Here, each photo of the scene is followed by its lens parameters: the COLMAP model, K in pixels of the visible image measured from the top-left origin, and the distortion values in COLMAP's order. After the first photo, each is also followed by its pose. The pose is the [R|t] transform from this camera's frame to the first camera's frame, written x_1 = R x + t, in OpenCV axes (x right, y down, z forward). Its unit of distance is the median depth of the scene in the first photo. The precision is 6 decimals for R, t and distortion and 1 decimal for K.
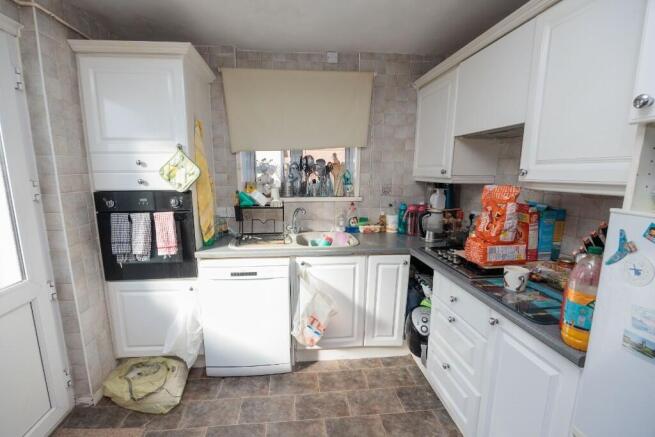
lens RADIAL K [[281.9, 0, 306.3], [0, 281.9, 218.4], [0, 0, 1]] dist [-0.000920, -0.000058]
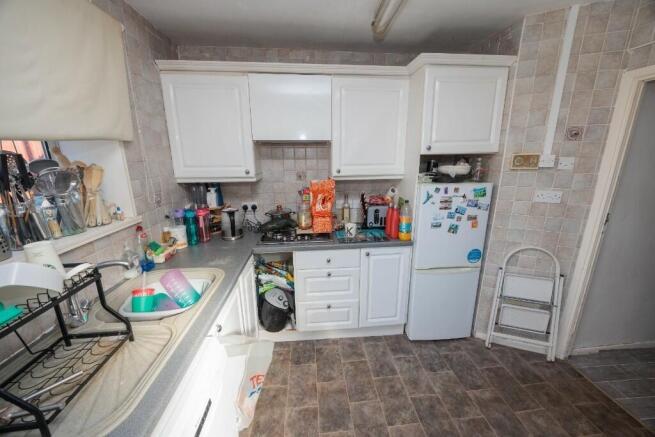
lens RADIAL K [[254.1, 0, 327.4], [0, 254.1, 217.7], [0, 0, 1]] dist [0.000082, -0.000104]
pose [[-0.020671, -0.244382, 0.969459, -0.514645], [0.173098, 0.954147, 0.244213, -0.180527], [-0.984688, 0.172860, 0.022579, 0.698060]]
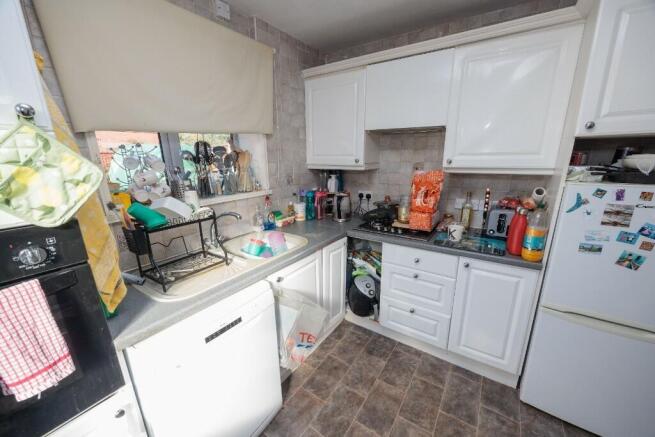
lens RADIAL K [[256.7, 0, 325.8], [0, 256.7, 221.6], [0, 0, 1]] dist [0.000262, -0.000008]
pose [[0.617780, -0.206394, 0.758782, -0.451269], [0.140663, 0.978382, 0.151603, -0.095650], [-0.773668, 0.013075, 0.633456, 0.424667]]
